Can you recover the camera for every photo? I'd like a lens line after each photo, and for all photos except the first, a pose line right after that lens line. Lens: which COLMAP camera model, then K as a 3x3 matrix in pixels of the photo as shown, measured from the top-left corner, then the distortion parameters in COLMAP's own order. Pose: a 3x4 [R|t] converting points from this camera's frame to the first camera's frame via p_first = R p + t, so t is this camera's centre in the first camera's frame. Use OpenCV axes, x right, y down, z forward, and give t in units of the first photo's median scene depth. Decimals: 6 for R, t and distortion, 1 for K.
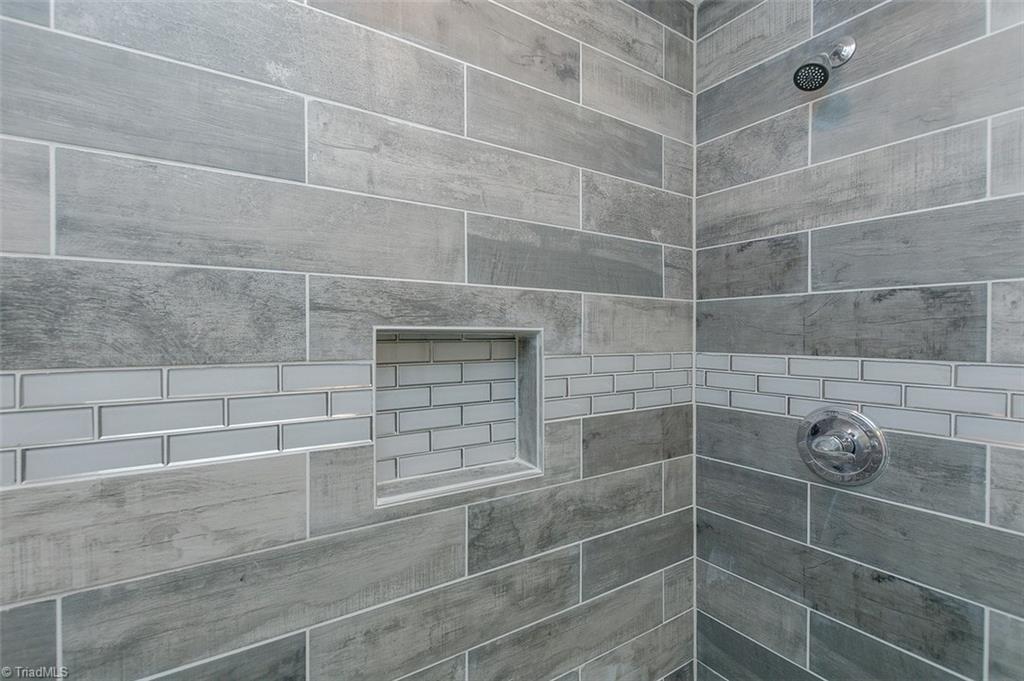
lens RADIAL K [[461.0, 0, 481.1], [0, 461.0, 338.2], [0, 0, 1]] dist [0.004072, -0.001514]
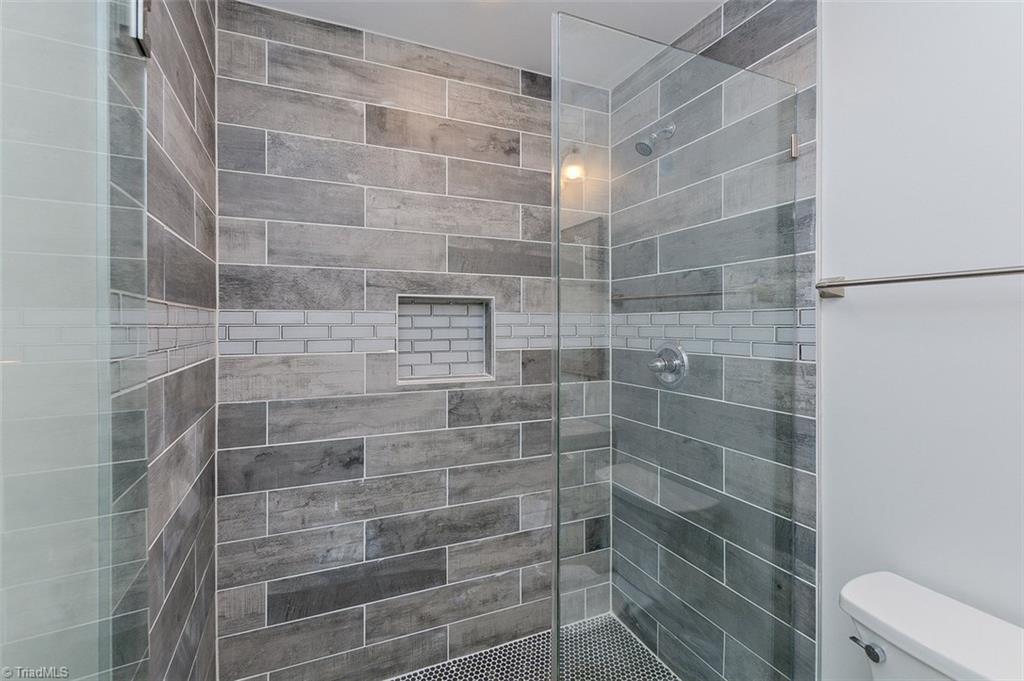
lens RADIAL K [[461.0, 0, 482.5], [0, 461.0, 322.5], [0, 0, 1]] dist [0.004072, -0.001514]
pose [[0.984272, -0.002580, -0.176641, 0.449161], [-0.000178, 0.999878, -0.015591, 0.117462], [0.176659, 0.015377, 0.984152, -0.841901]]
